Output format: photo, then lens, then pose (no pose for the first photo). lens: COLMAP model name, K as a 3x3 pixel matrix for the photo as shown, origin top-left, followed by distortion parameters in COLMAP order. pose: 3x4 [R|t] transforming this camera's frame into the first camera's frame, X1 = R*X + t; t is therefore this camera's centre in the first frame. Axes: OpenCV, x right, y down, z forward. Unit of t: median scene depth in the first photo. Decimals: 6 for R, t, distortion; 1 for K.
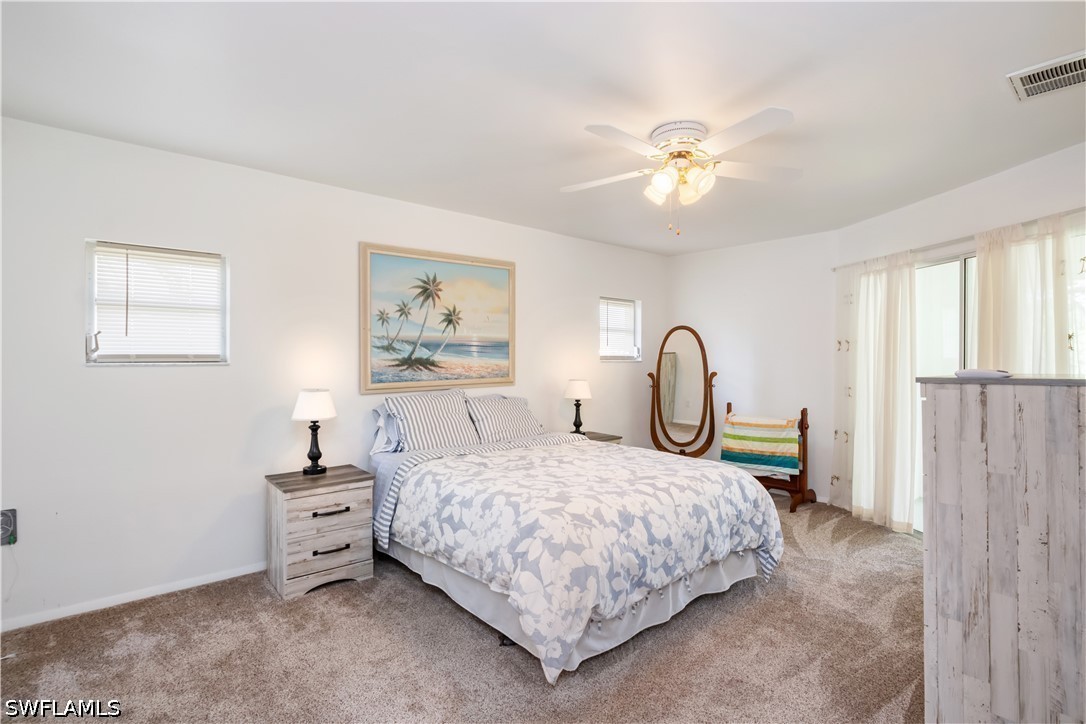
lens RADIAL K [[522.3, 0, 551.9], [0, 522.3, 359.2], [0, 0, 1]] dist [-0.002861, -0.013318]
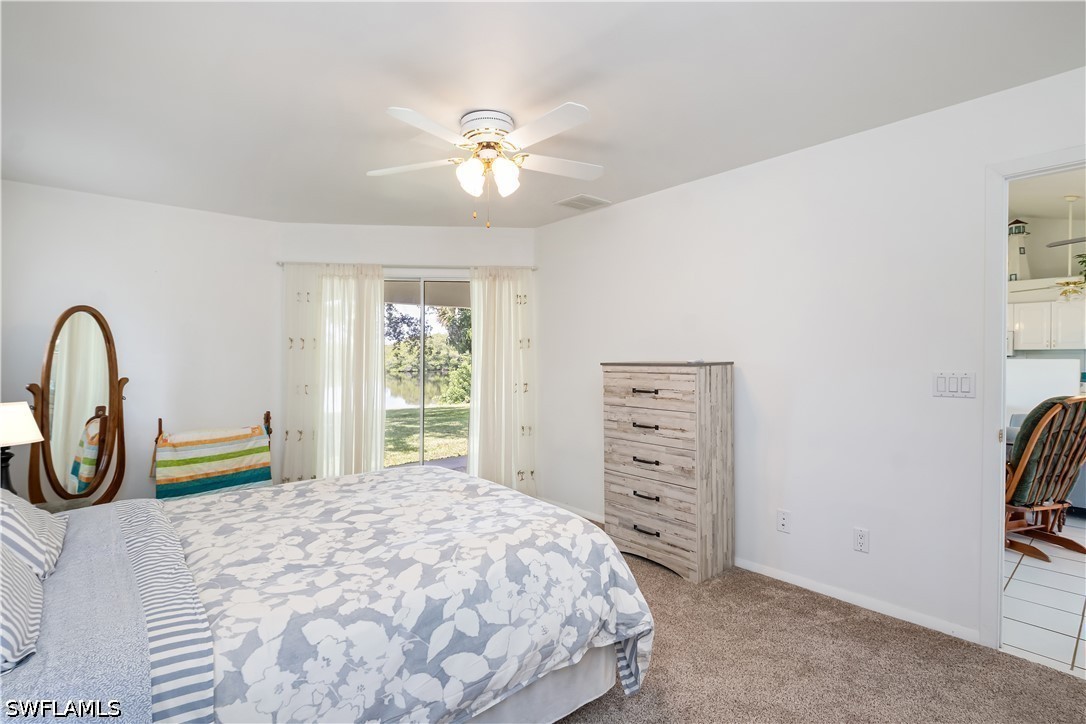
lens RADIAL K [[522.3, 0, 551.9], [0, 522.3, 359.2], [0, 0, 1]] dist [-0.002861, -0.013318]
pose [[0.021142, -0.009544, 0.999731, -0.690943], [0.009101, 0.999915, 0.009353, -0.001914], [-0.999735, 0.008901, 0.021227, 0.815120]]
